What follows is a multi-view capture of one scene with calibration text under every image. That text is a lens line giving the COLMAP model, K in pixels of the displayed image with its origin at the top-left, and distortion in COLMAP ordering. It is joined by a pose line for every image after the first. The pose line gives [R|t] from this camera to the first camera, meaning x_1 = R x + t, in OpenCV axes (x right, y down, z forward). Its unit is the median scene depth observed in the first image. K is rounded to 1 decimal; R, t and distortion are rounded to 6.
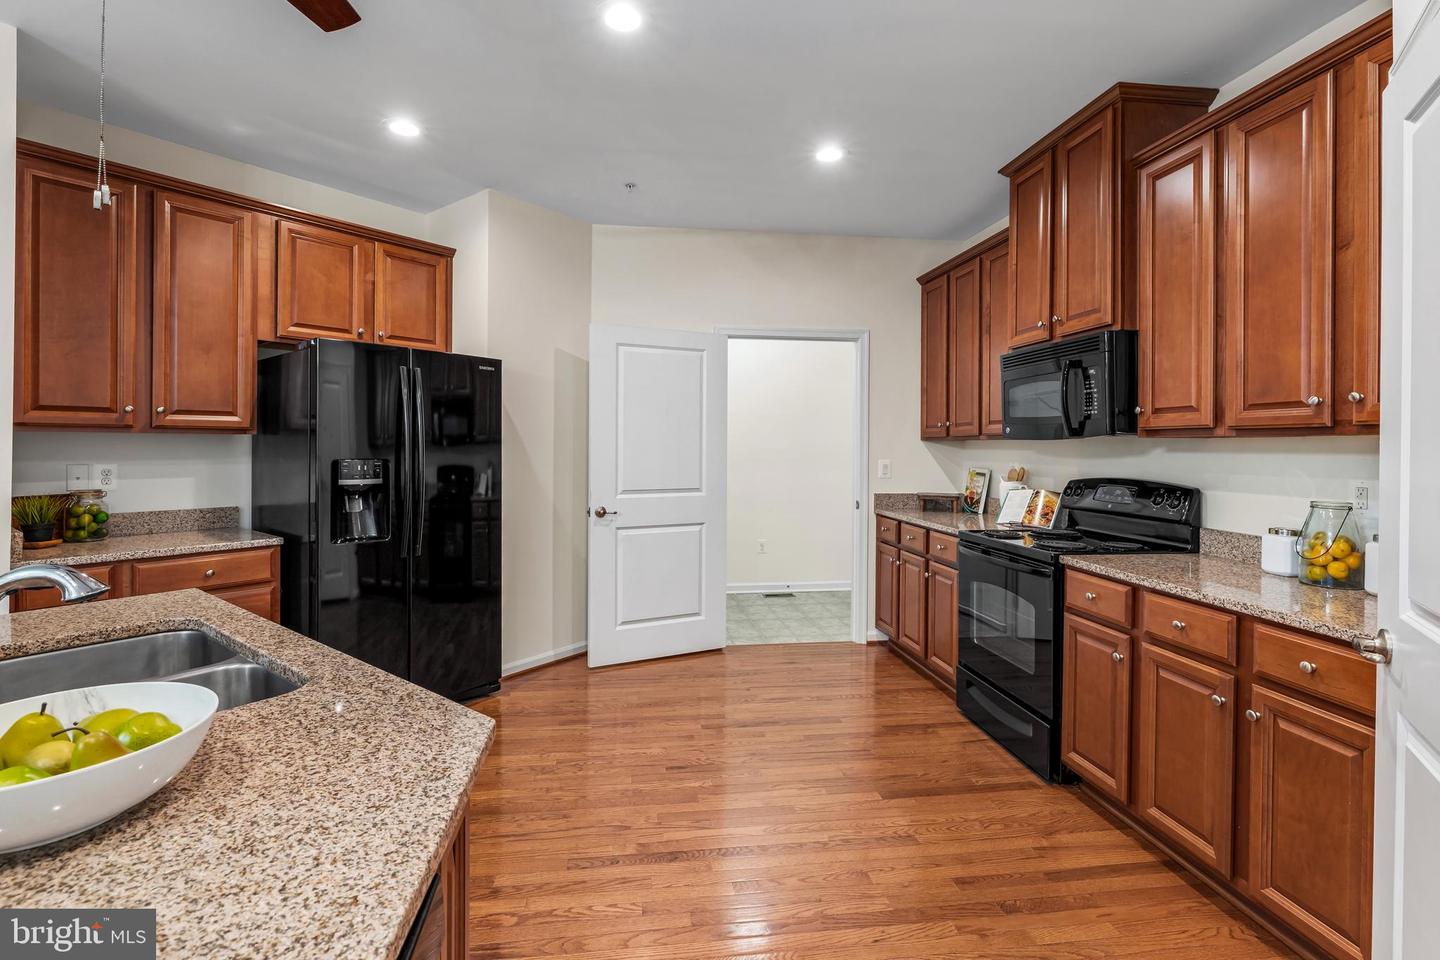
lens RADIAL K [[639.6, 0, 687.4], [0, 639.6, 446.9], [0, 0, 1]] dist [-0.013528, -0.000392]
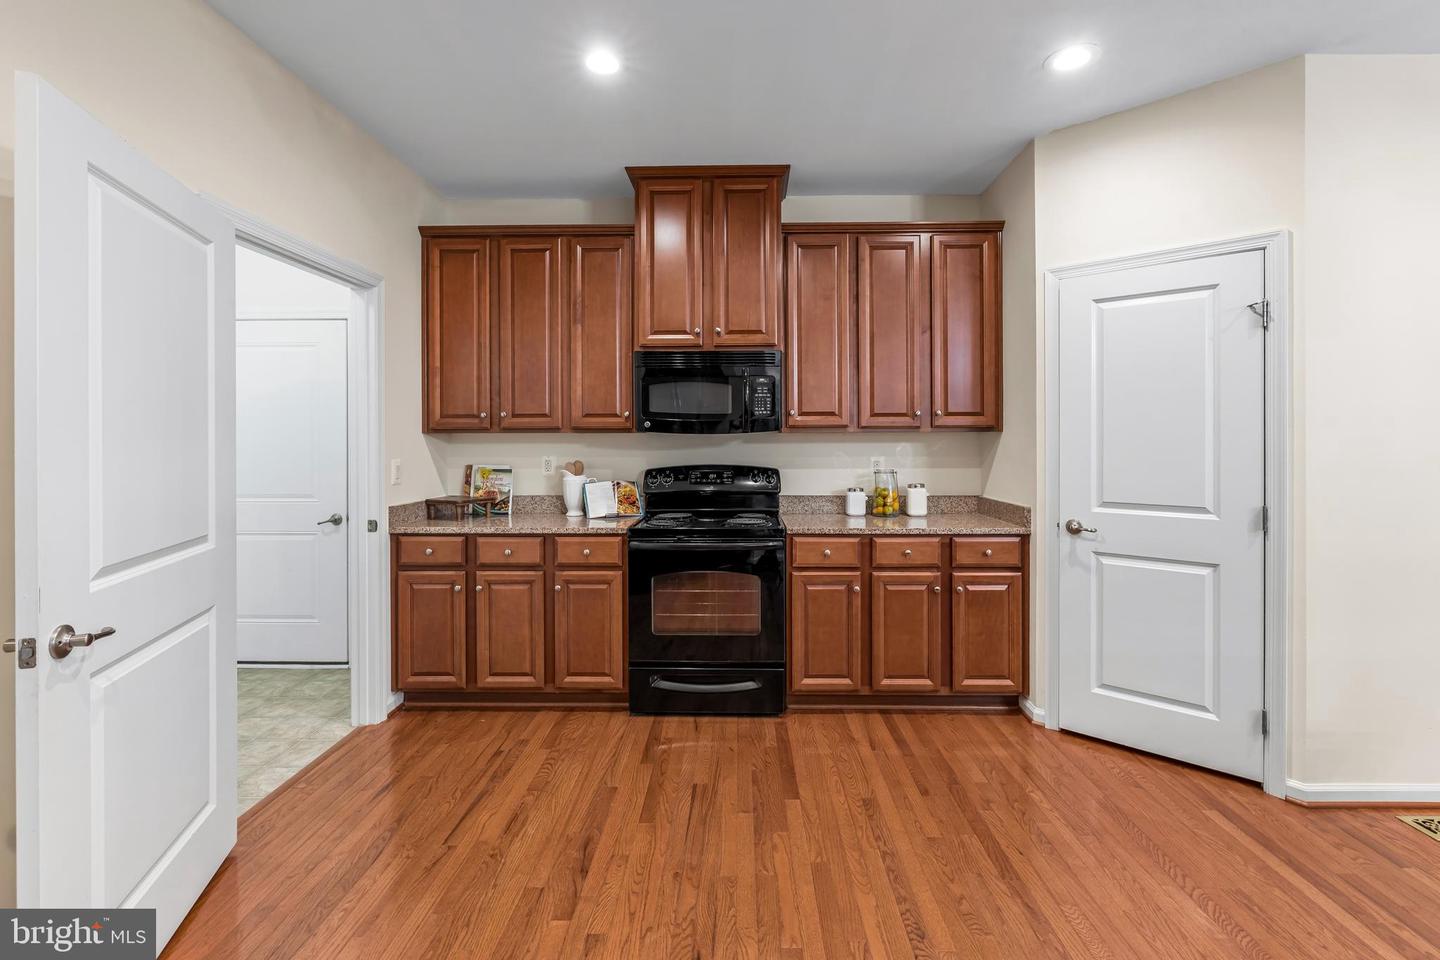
lens RADIAL K [[639.6, 0, 714.8], [0, 639.6, 436.0], [0, 0, 1]] dist [-0.013528, -0.000392]
pose [[0.135147, -0.001079, 0.990825, -0.596046], [0.006017, 0.999982, 0.000268, -0.007909], [-0.990807, 0.005926, 0.135151, 0.865395]]
